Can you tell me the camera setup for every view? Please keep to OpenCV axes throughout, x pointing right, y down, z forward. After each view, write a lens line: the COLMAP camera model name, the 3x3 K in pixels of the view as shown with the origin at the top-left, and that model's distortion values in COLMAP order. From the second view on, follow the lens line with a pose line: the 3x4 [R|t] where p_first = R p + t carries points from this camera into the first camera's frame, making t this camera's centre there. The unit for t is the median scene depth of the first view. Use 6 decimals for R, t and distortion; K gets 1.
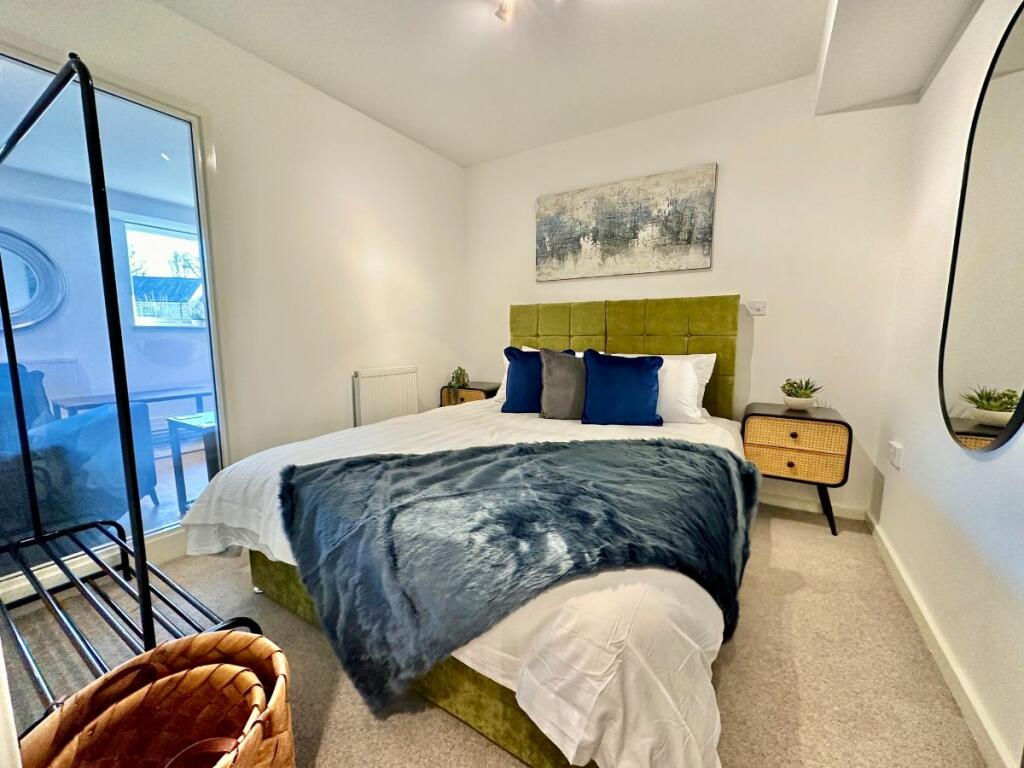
lens RADIAL K [[412.8, 0, 508.5], [0, 412.8, 383.6], [0, 0, 1]] dist [0.013400, 0.000239]
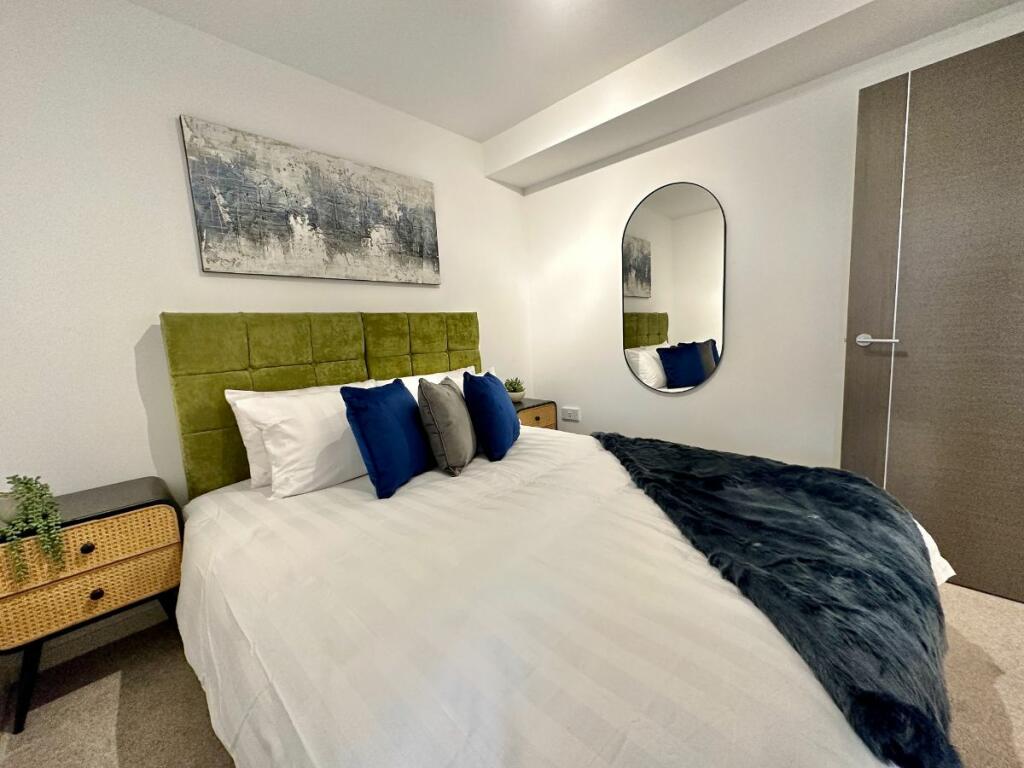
lens RADIAL K [[412.8, 0, 508.5], [0, 412.8, 383.6], [0, 0, 1]] dist [0.013400, 0.000239]
pose [[0.218030, -0.125709, 0.967812, -0.456521], [0.171723, 0.981139, 0.088755, -0.093857], [-0.960715, 0.146844, 0.235505, 0.584055]]
